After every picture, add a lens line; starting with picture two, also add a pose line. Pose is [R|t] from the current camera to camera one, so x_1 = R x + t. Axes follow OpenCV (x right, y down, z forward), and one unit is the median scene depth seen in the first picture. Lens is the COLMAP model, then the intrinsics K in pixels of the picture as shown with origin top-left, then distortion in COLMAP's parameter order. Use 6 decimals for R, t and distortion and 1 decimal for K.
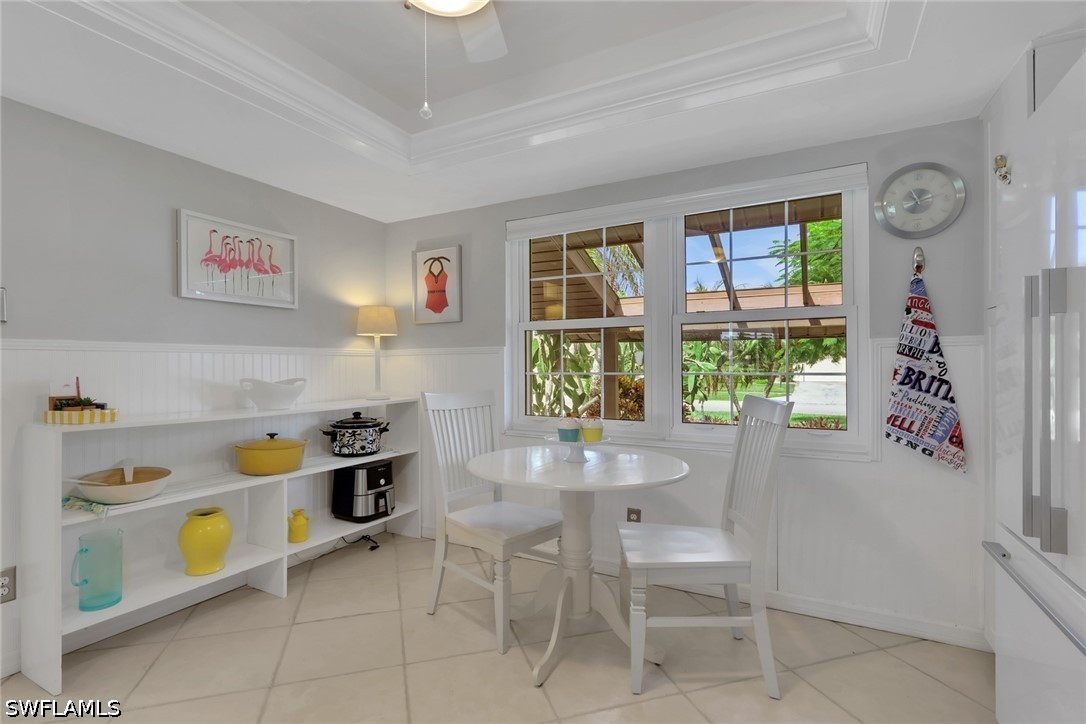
lens RADIAL K [[515.4, 0, 540.0], [0, 515.4, 364.0], [0, 0, 1]] dist [0.000550, 0.000364]
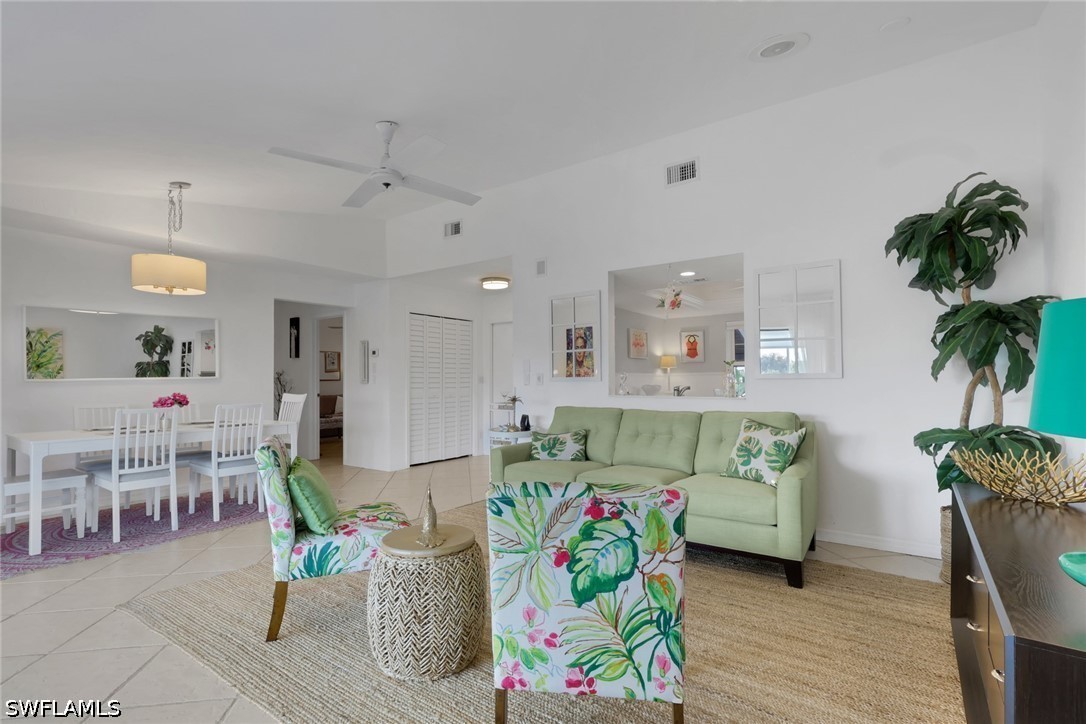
lens RADIAL K [[513.1, 0, 540.0], [0, 513.1, 372.0], [0, 0, 1]] dist [-0.001584, 0.000235]
pose [[0.991213, -0.008942, -0.131976, -0.723445], [0.006792, 0.999837, -0.016730, 0.000460], [0.132104, 0.015687, 0.991112, -1.792885]]
